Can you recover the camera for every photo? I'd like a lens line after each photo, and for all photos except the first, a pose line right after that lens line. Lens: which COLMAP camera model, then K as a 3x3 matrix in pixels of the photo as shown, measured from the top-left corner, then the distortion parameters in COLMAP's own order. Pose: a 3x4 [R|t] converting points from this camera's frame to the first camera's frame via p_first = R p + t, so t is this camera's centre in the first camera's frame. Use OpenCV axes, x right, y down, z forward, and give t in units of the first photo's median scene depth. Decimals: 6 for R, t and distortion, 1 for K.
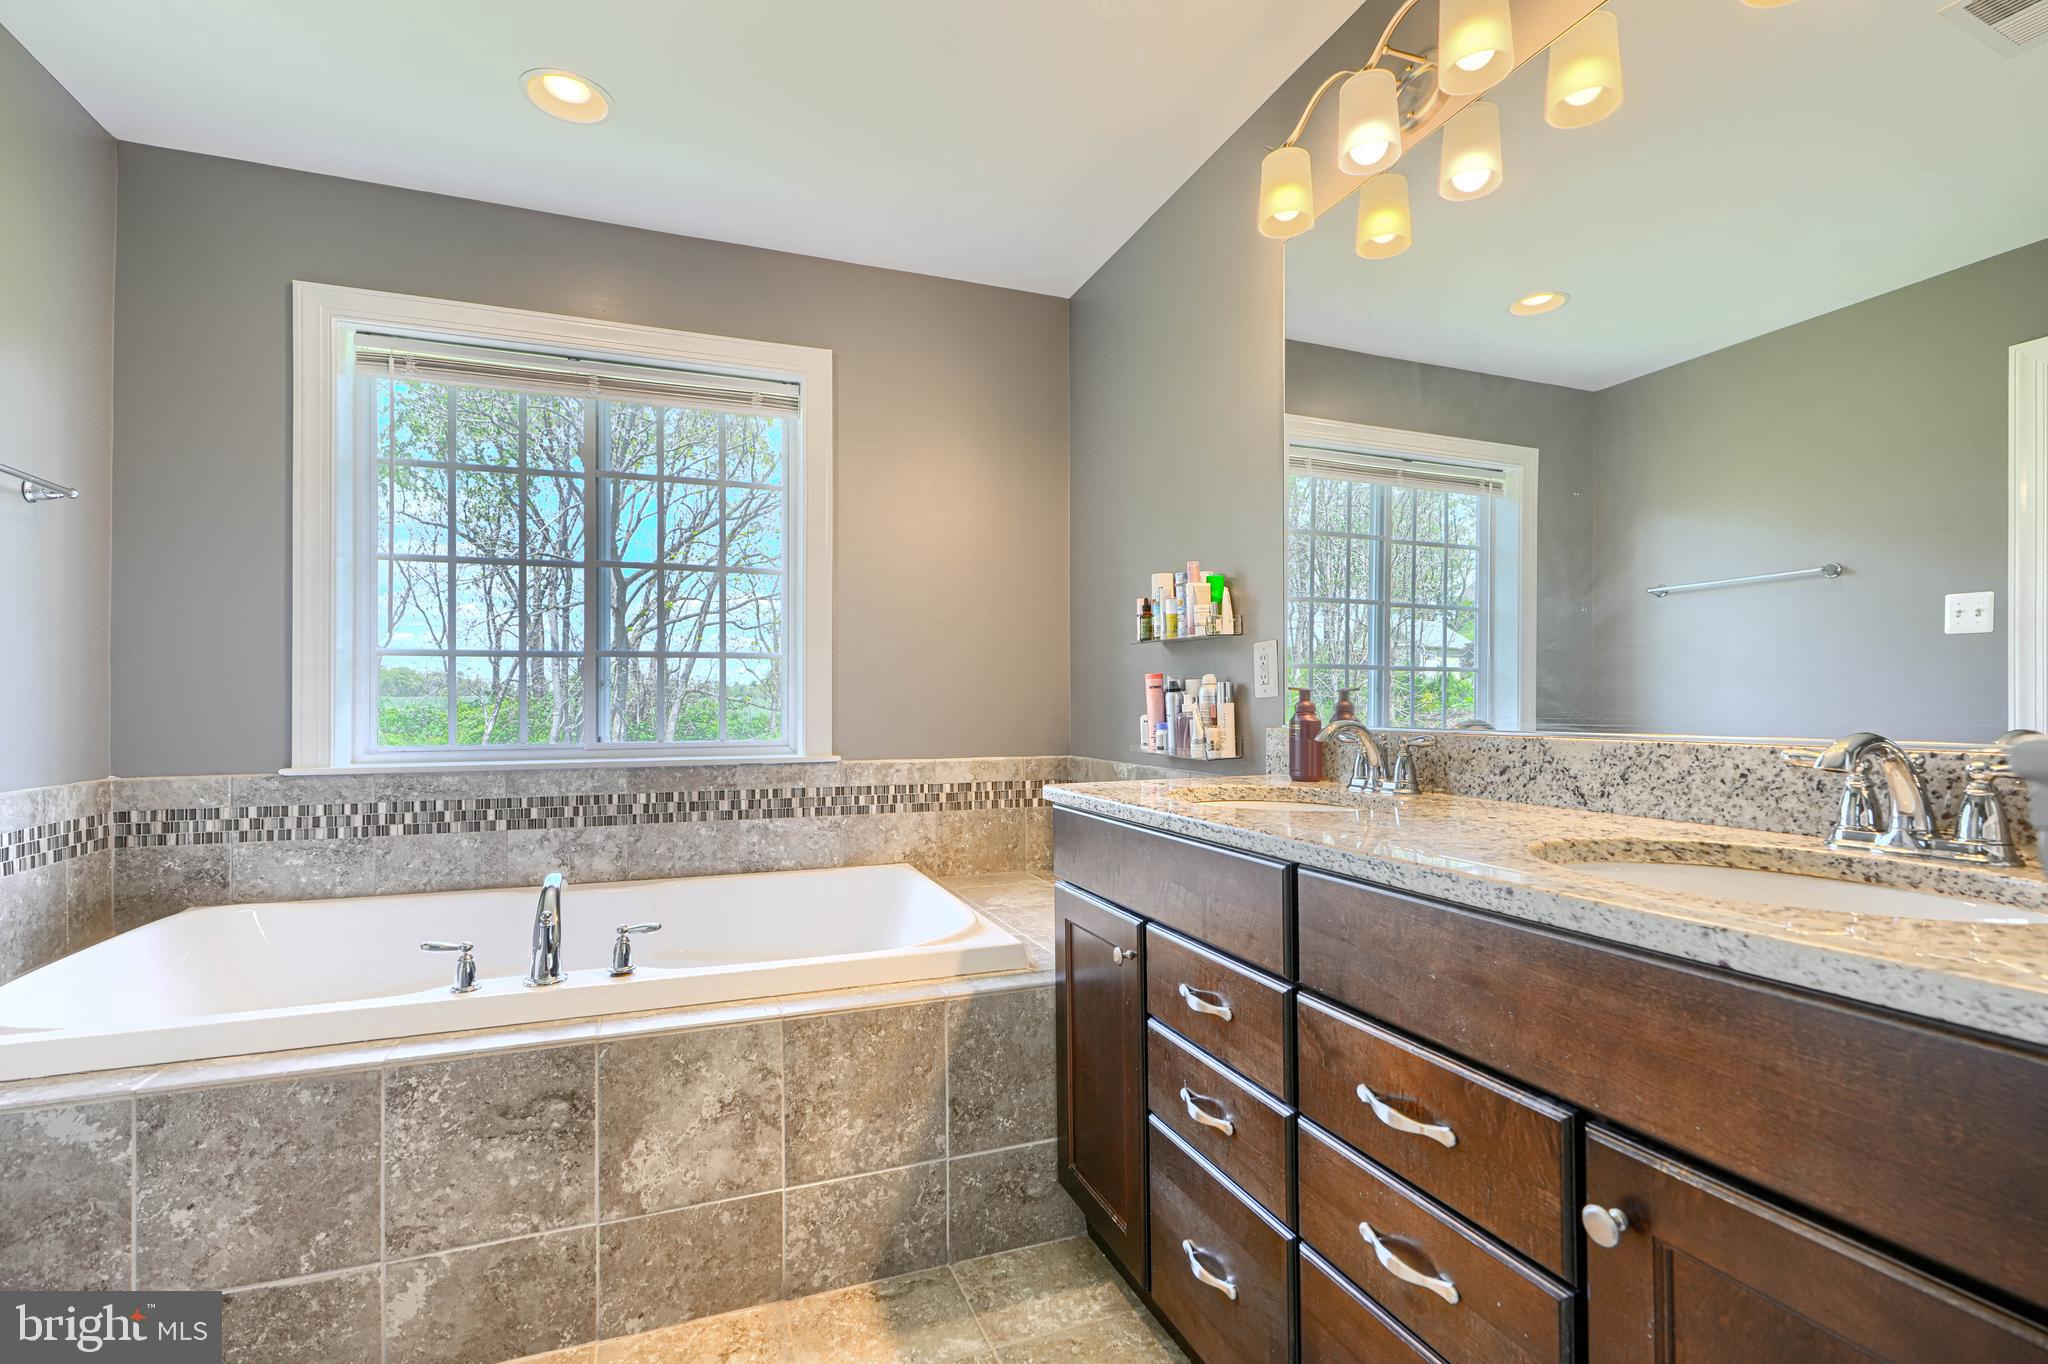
lens RADIAL K [[939.5, 0, 1025.5], [0, 939.5, 690.9], [0, 0, 1]] dist [0.002667, 0.000085]
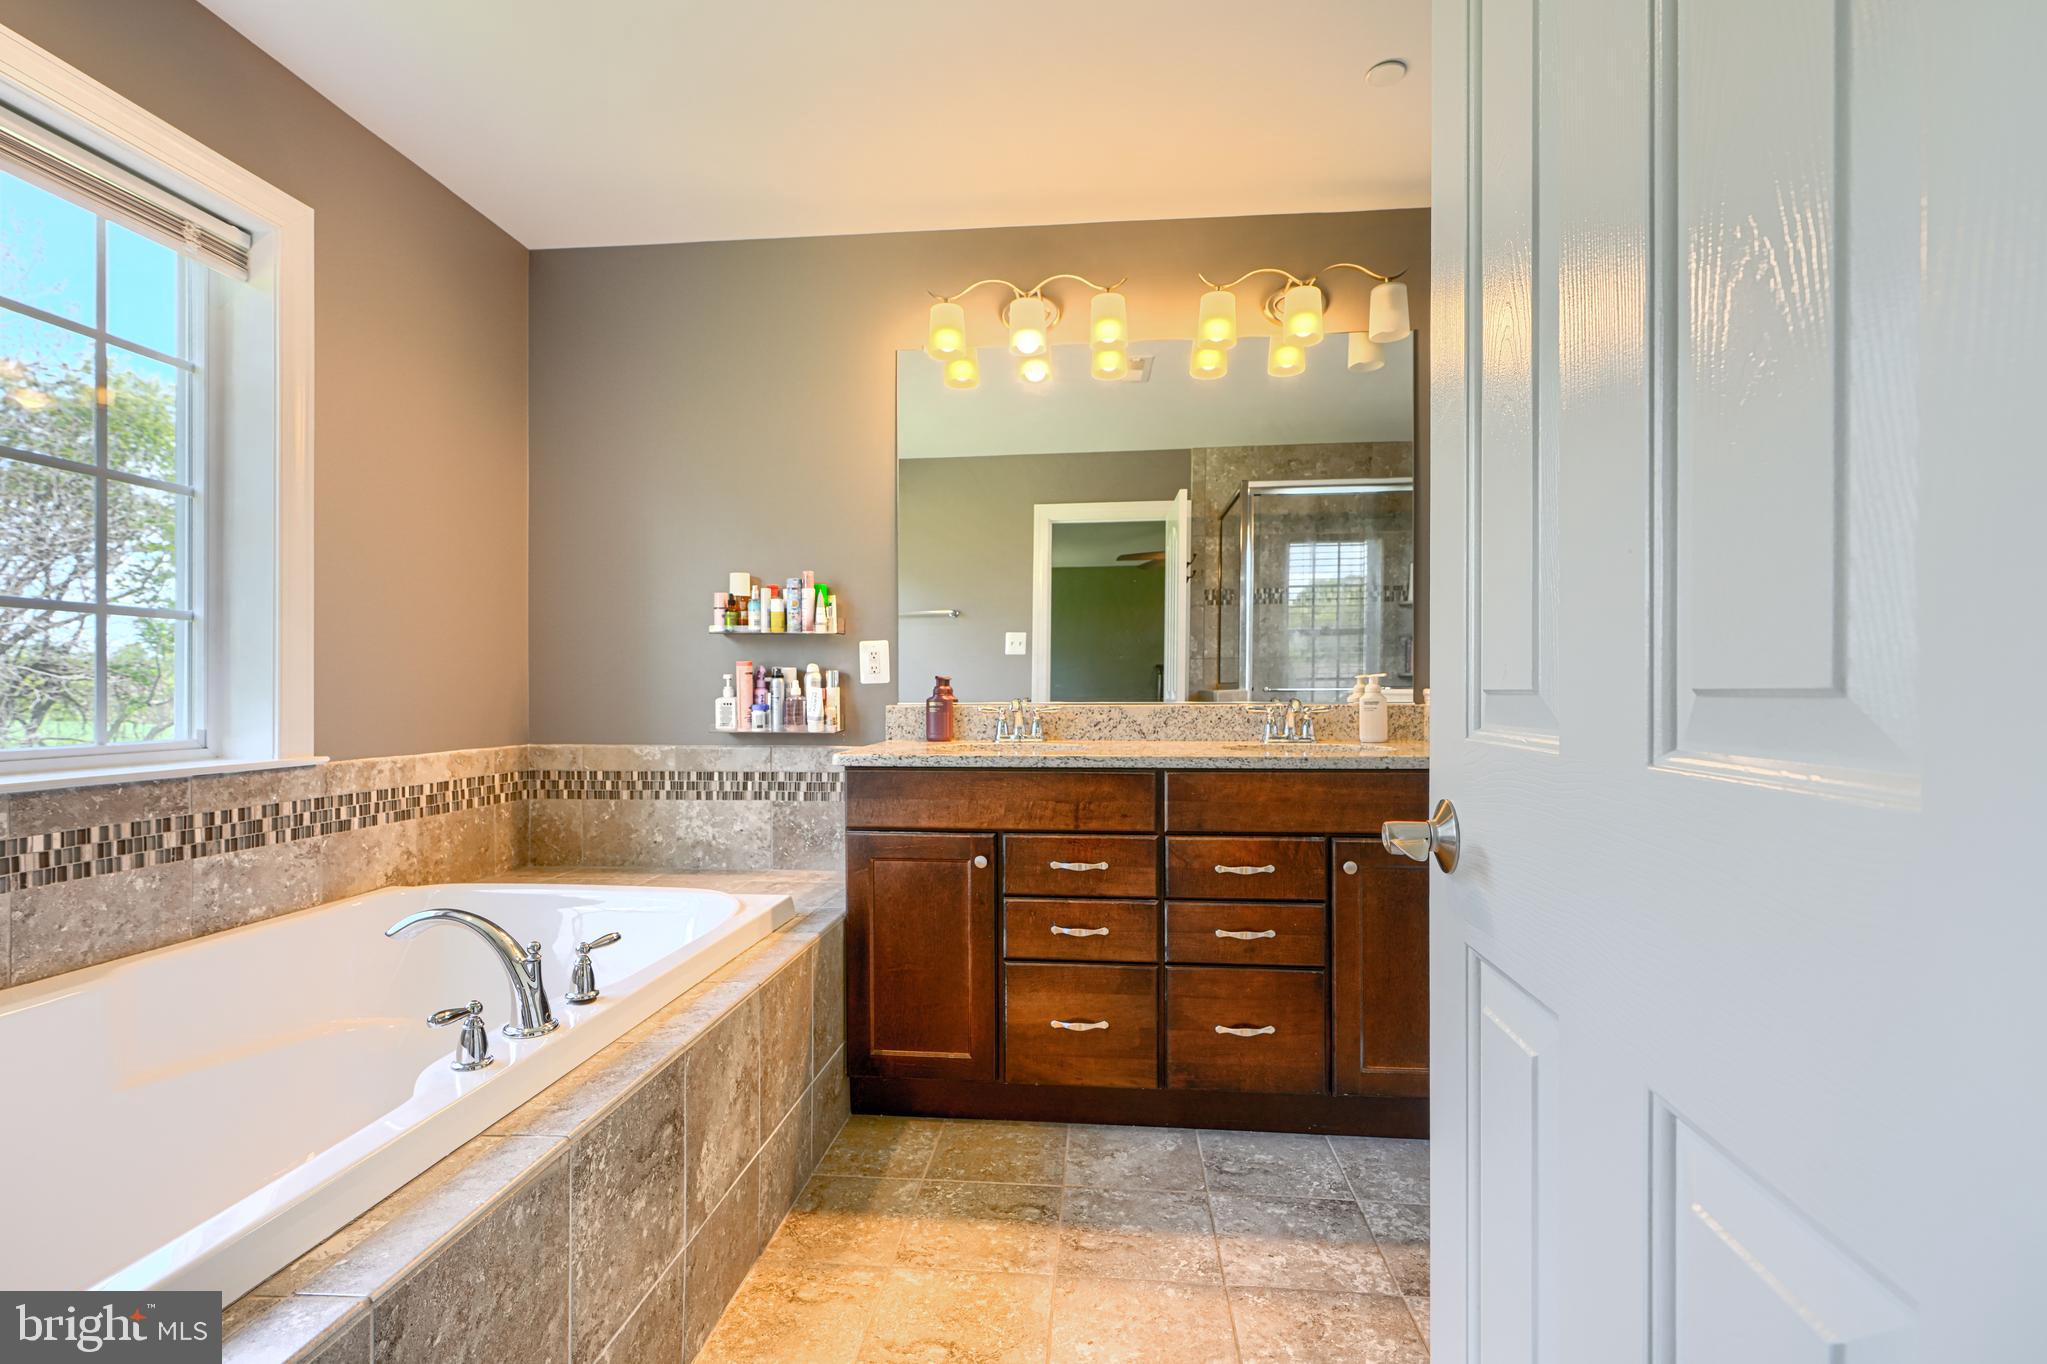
lens RADIAL K [[939.0, 0, 1030.9], [0, 939.0, 688.5], [0, 0, 1]] dist [0.002667, 0.000085]
pose [[0.439680, 0.004880, 0.898141, -0.652277], [-0.011314, 0.999936, 0.000105, 0.008846], [-0.898083, -0.010207, 0.439707, 0.170085]]
